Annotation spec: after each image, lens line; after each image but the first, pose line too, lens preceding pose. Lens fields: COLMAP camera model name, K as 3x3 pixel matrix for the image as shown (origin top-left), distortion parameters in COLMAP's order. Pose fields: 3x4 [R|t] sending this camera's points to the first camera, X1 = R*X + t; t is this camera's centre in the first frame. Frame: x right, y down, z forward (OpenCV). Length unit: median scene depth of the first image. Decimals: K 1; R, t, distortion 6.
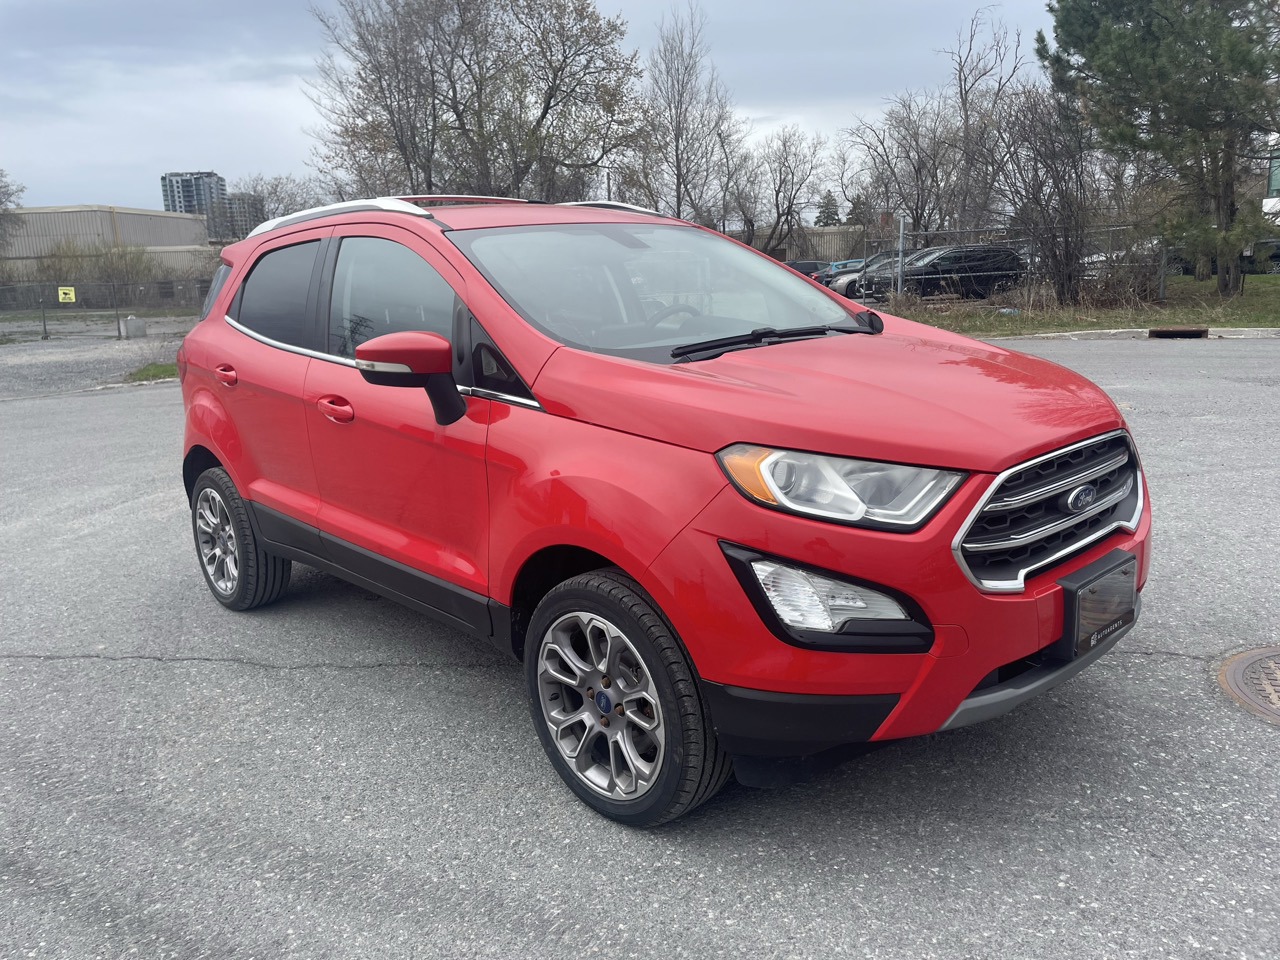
lens RADIAL K [[973.8, 0, 627.8], [0, 973.8, 475.4], [0, 0, 1]] dist [0.099853, -0.124308]
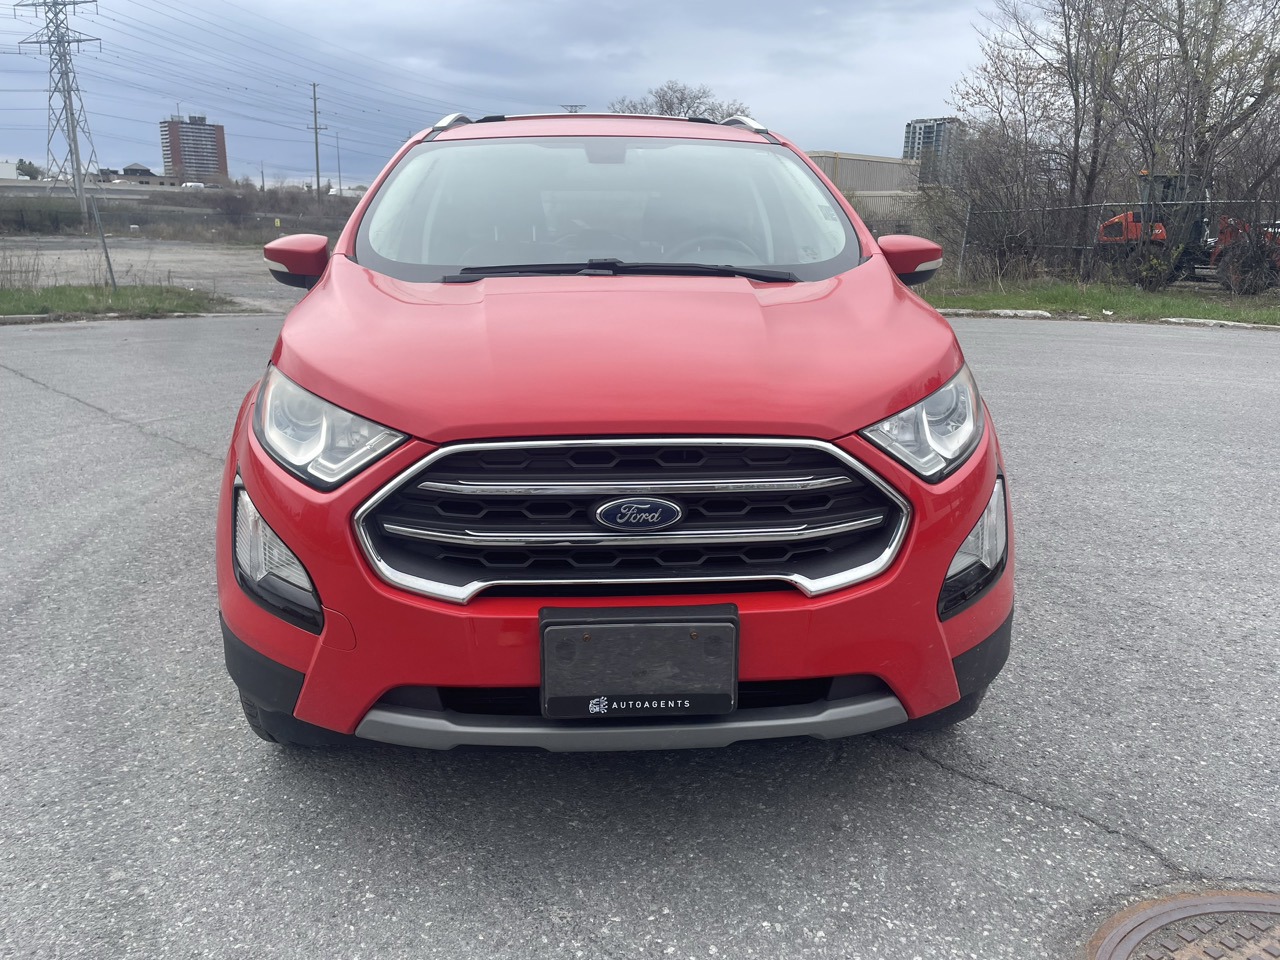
lens RADIAL K [[973.8, 0, 627.8], [0, 973.8, 475.4], [0, 0, 1]] dist [0.099853, -0.124308]
pose [[0.774962, 0.203972, -0.598188, 0.762825], [-0.173843, 0.978775, 0.108529, -0.069805], [0.607628, 0.019885, 0.793973, 0.379807]]
